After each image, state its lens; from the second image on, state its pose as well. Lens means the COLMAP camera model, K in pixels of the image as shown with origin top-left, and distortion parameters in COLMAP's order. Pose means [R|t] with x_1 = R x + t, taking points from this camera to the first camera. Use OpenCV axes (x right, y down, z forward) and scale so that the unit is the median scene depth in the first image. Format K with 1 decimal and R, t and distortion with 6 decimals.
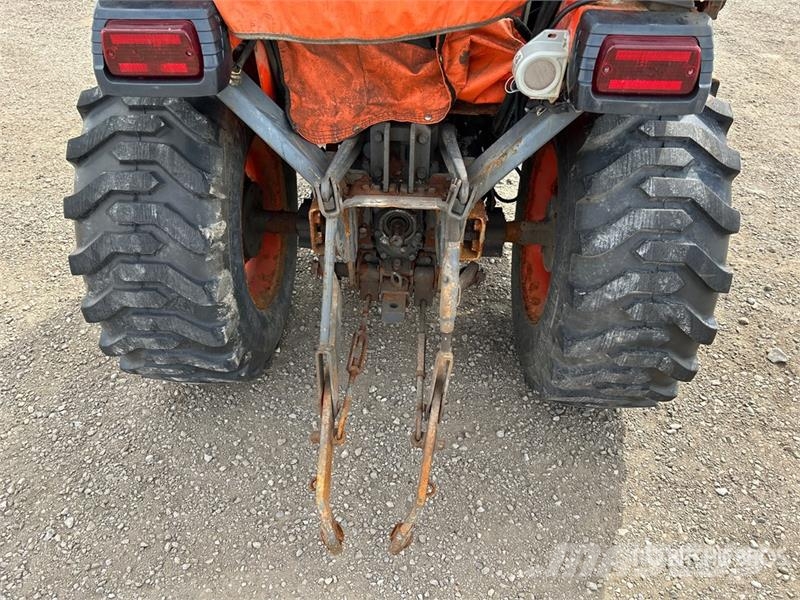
lens RADIAL K [[601.2, 0, 399.0], [0, 601.2, 307.1], [0, 0, 1]] dist [0.055709, -0.069573]
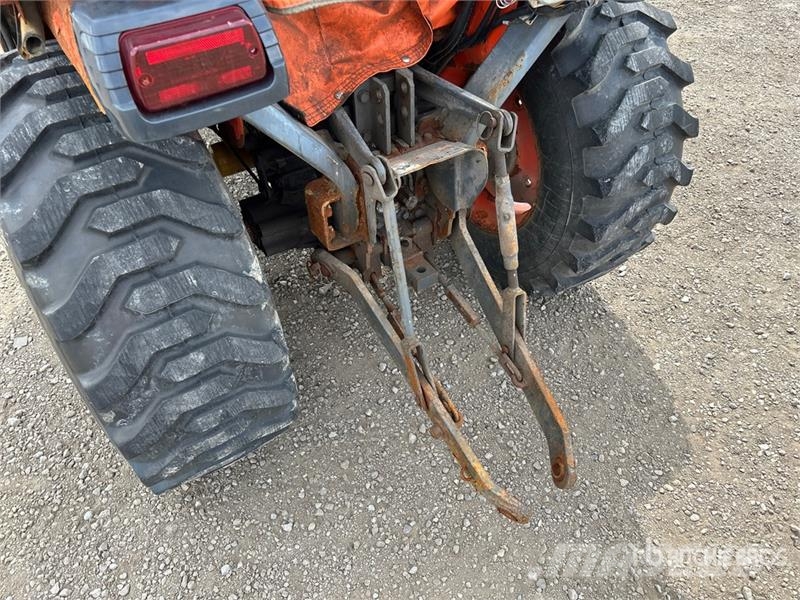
lens RADIAL K [[599.4, 0, 411.8], [0, 599.4, 293.3], [0, 0, 1]] dist [0.054892, -0.067793]
pose [[0.807189, -0.427012, 0.407561, -0.465682], [0.387862, 0.904145, 0.179122, -0.158935], [-0.444982, 0.013492, 0.895438, 0.200326]]
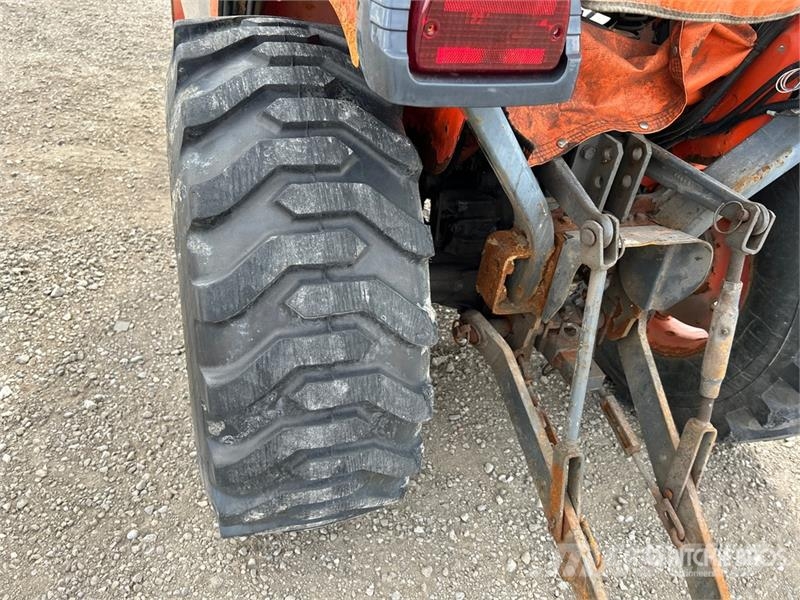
lens RADIAL K [[603.8, 0, 400.0], [0, 603.8, 300.0], [0, 0, 1]] dist [0.048309, -0.062953]
pose [[0.931696, -0.127706, 0.340049, -0.546274], [0.134086, 0.990958, 0.004775, -0.139393], [-0.337584, 0.041147, 0.940396, 0.385343]]
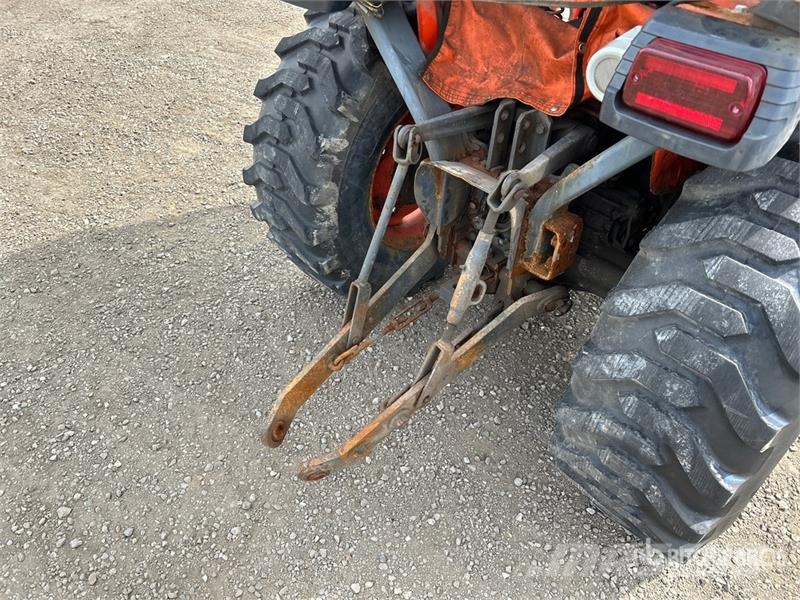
lens RADIAL K [[601.2, 0, 399.0], [0, 601.2, 307.1], [0, 0, 1]] dist [0.055709, -0.069573]
pose [[0.719791, 0.460062, -0.519850, 0.497883], [-0.464656, 0.875661, 0.131582, -0.064602], [0.515748, 0.146840, 0.844063, 0.155006]]
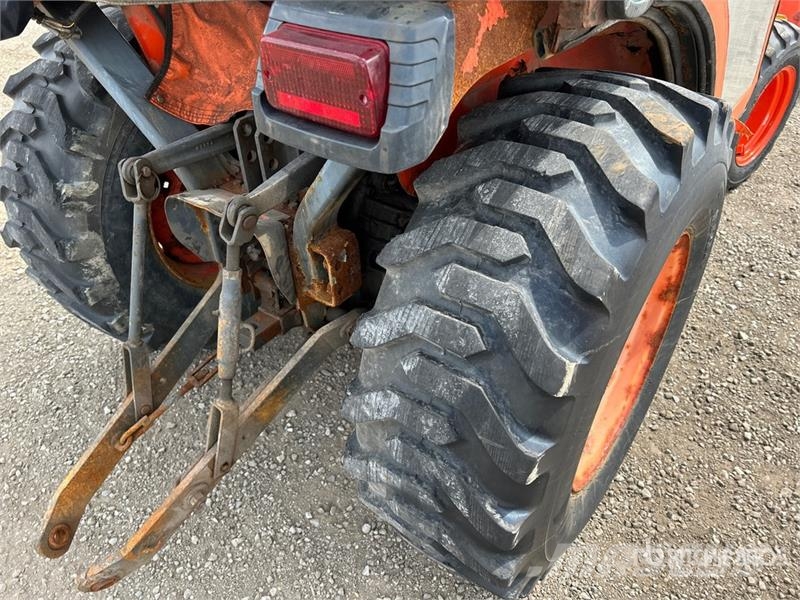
lens RADIAL K [[603.6, 0, 410.2], [0, 603.6, 305.4], [0, 0, 1]] dist [0.053068, -0.071615]
pose [[0.838516, 0.315469, -0.444263, 0.617580], [-0.315046, 0.945941, 0.077080, -0.188783], [0.444563, 0.075330, 0.892574, 0.374273]]
